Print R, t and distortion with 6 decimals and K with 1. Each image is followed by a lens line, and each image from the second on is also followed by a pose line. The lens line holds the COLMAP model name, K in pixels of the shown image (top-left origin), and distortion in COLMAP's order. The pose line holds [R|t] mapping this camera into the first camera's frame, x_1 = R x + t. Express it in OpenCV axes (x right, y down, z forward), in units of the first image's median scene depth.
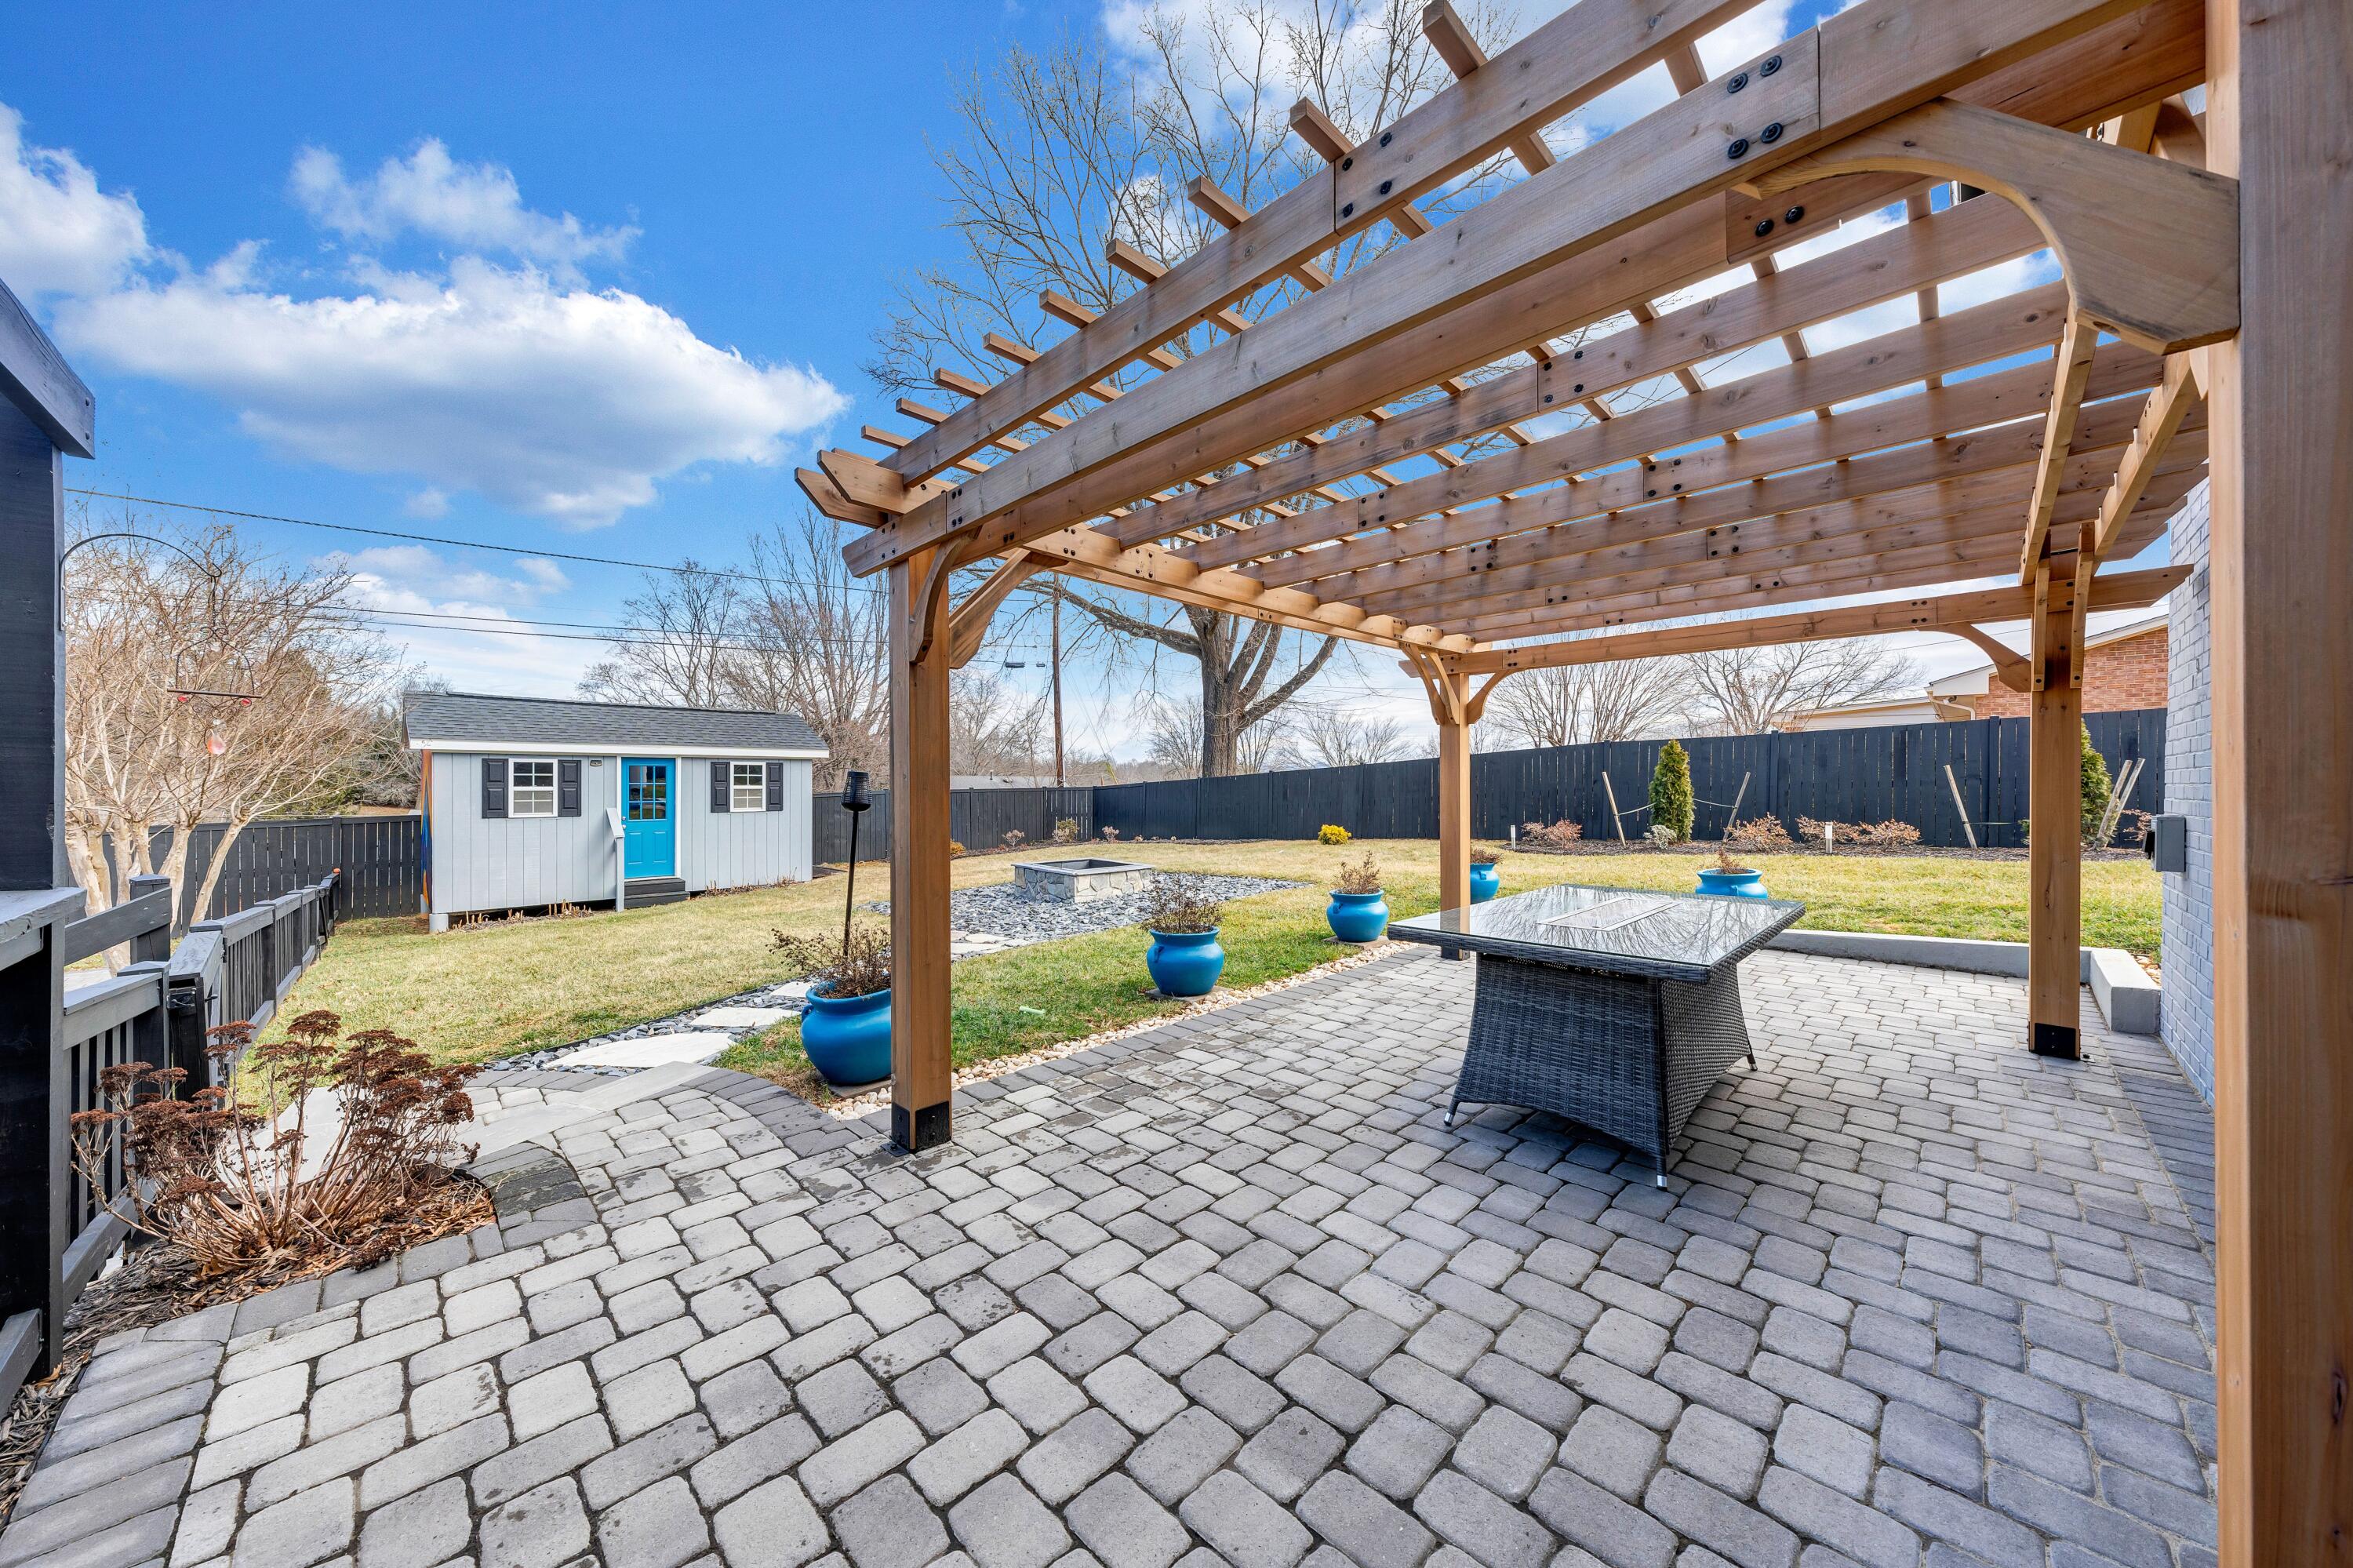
lens RADIAL K [[805.4, 0, 1176.5], [0, 805.4, 784.0], [0, 0, 1]] dist [0.001848, -0.000219]
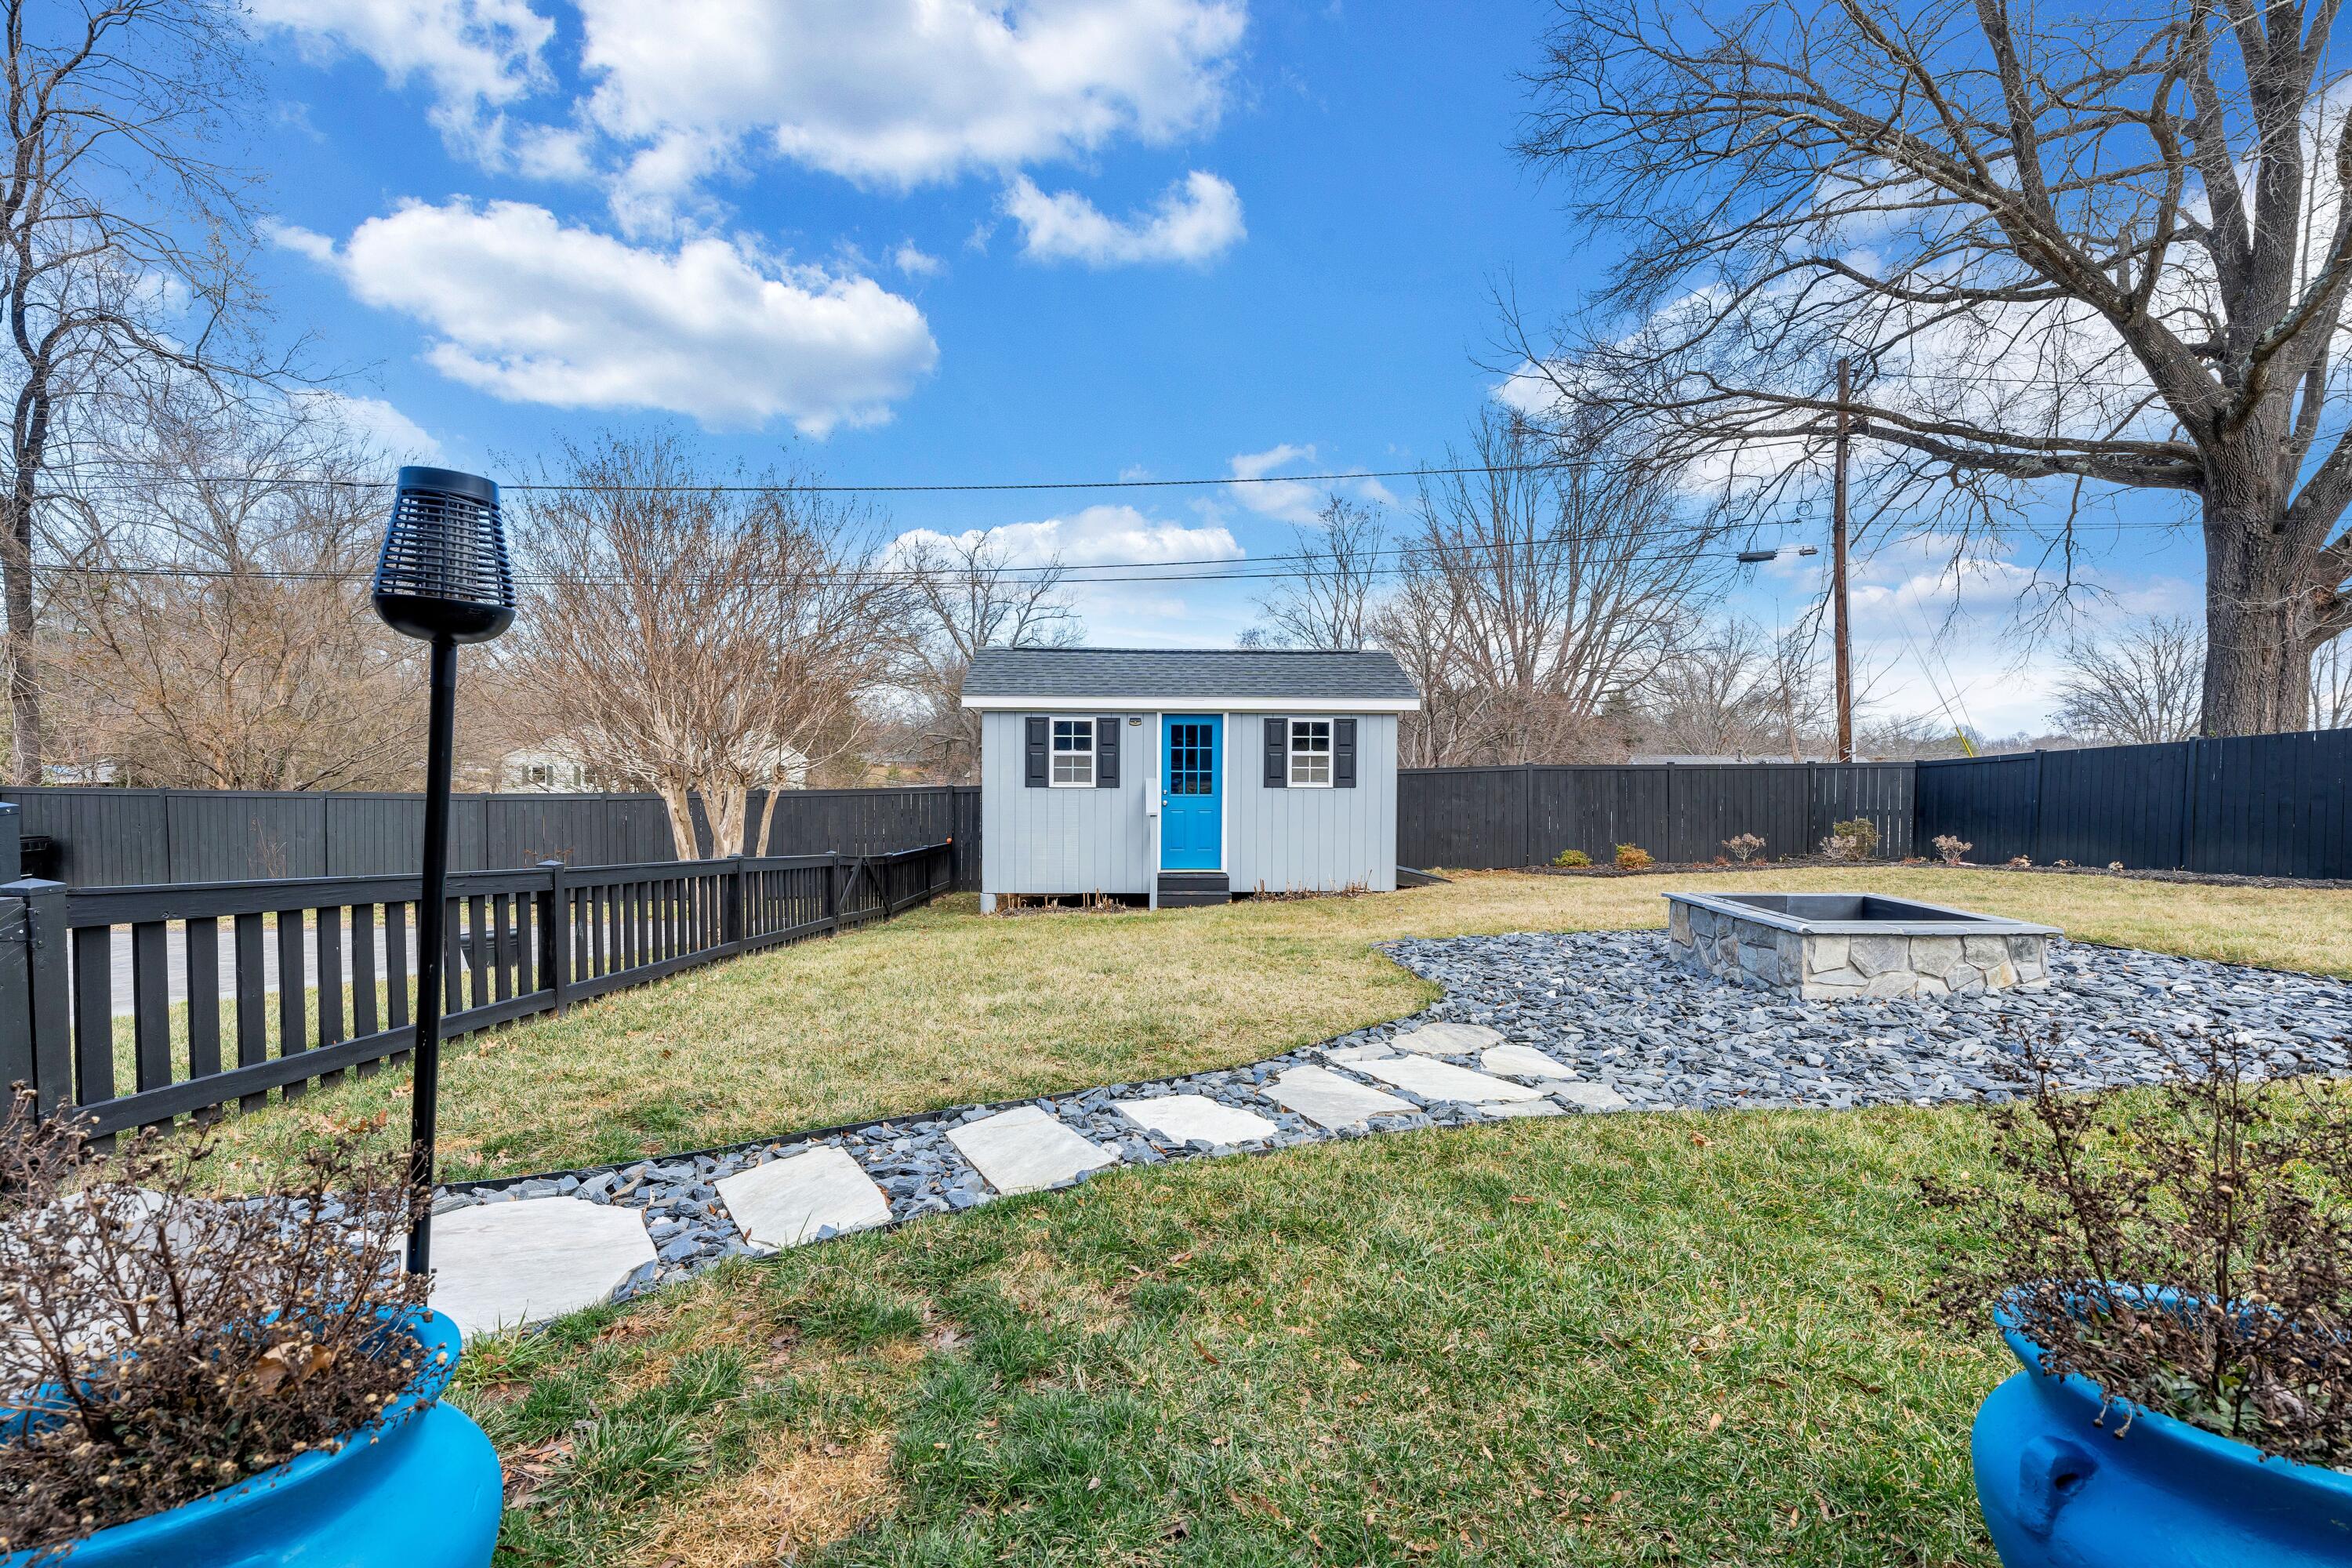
lens RADIAL K [[1024.8, 0, 1176.7], [0, 1024.8, 790.1], [0, 0, 1]] dist [0.001206, 0.000177]
pose [[0.737350, 0.016605, -0.675306, -0.016877], [-0.005622, 0.999814, 0.018446, 0.061013], [0.675487, -0.009804, 0.737307, 0.754411]]
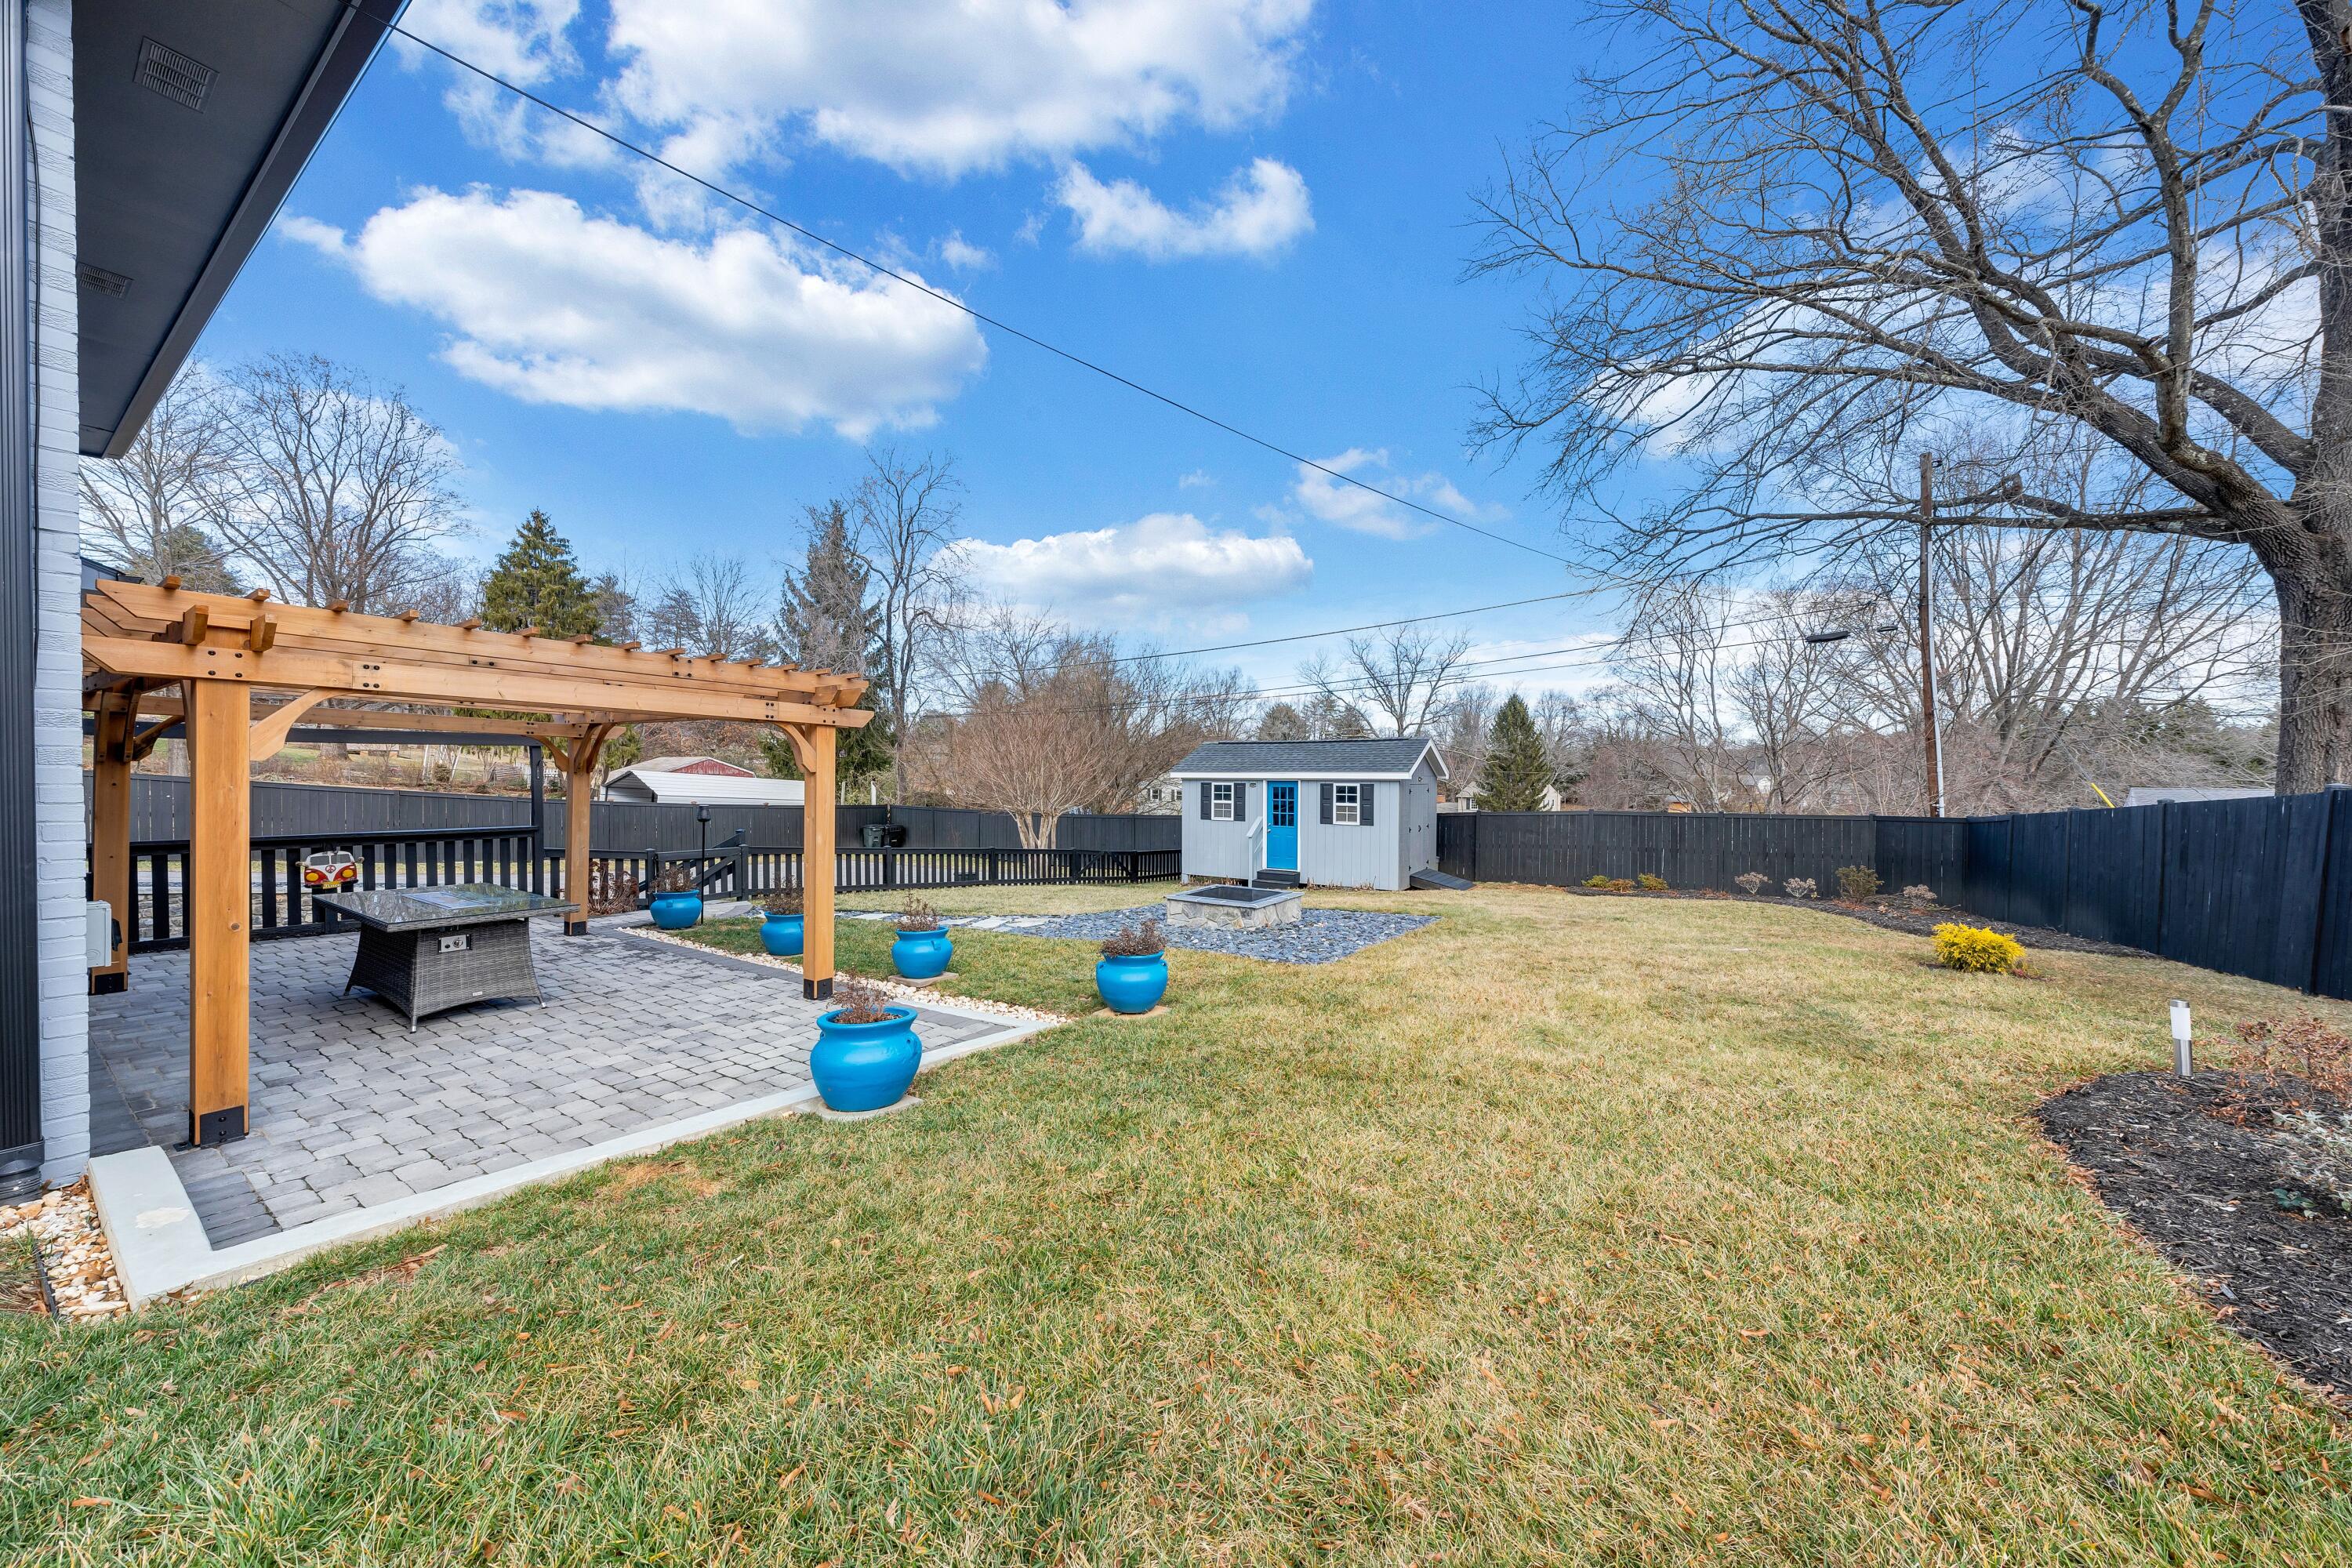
lens RADIAL K [[805.0, 0, 1176.0], [0, 805.0, 784.0], [0, 0, 1]] dist [0.001848, -0.000219]
pose [[0.214578, 0.003848, -0.976699, 1.758116], [-0.012343, 0.999923, 0.001228, -0.075213], [0.976629, 0.011792, 0.214609, 1.490773]]
